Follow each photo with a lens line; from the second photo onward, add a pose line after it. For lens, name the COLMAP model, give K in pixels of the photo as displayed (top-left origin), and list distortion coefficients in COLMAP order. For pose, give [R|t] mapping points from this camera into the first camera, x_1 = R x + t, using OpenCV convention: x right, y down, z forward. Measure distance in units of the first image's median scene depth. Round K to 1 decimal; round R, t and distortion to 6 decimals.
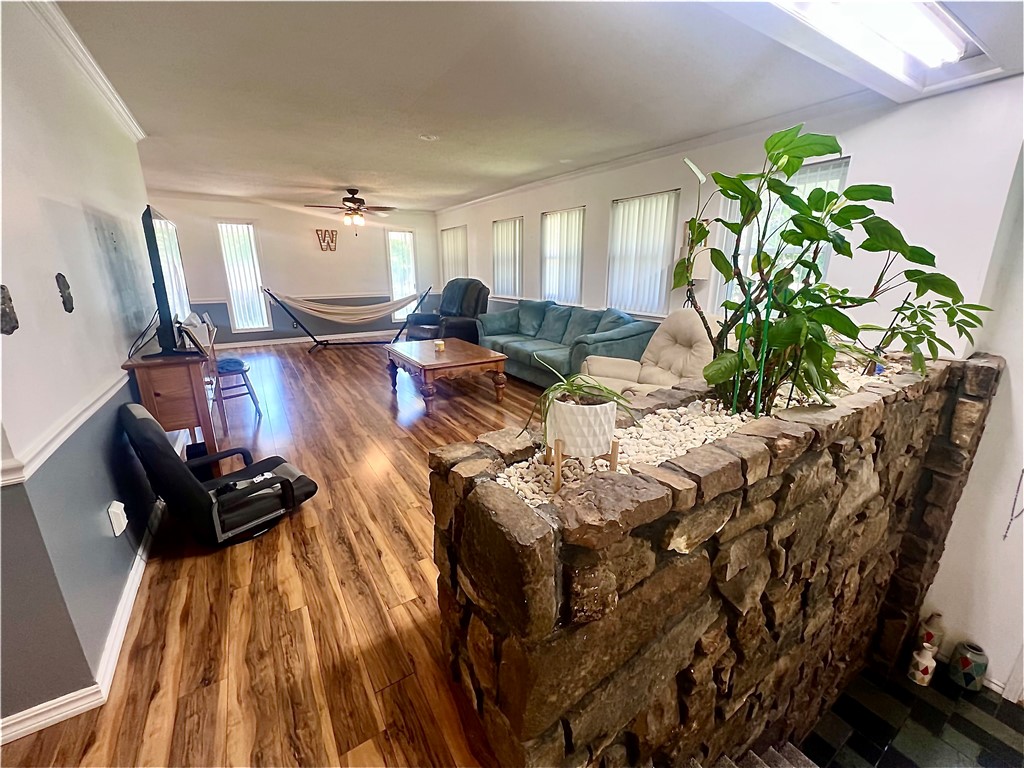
lens RADIAL K [[411.1, 0, 512.0], [0, 411.1, 384.0], [0, 0, 1]] dist [-0.003066, -0.000058]
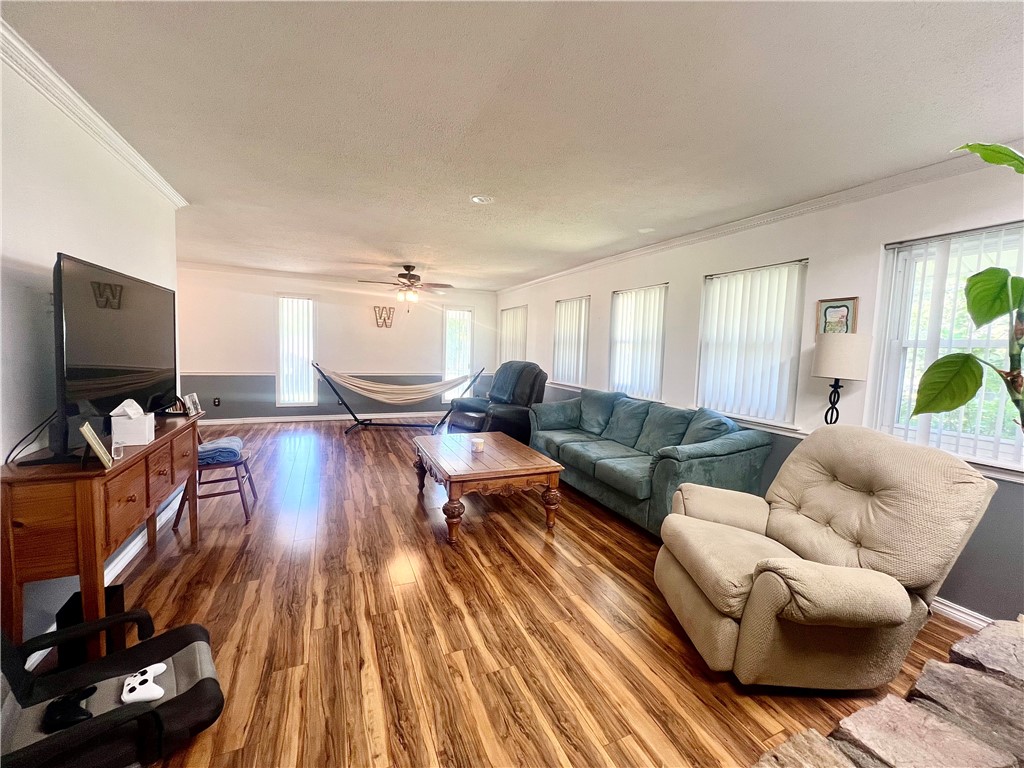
lens RADIAL K [[411.1, 0, 512.0], [0, 411.1, 384.0], [0, 0, 1]] dist [-0.003066, -0.000058]
pose [[0.988018, 0.047060, -0.146992, -0.001110], [-0.073903, 0.980353, -0.182884, -0.054751], [0.135497, 0.191556, 0.972084, 0.177387]]
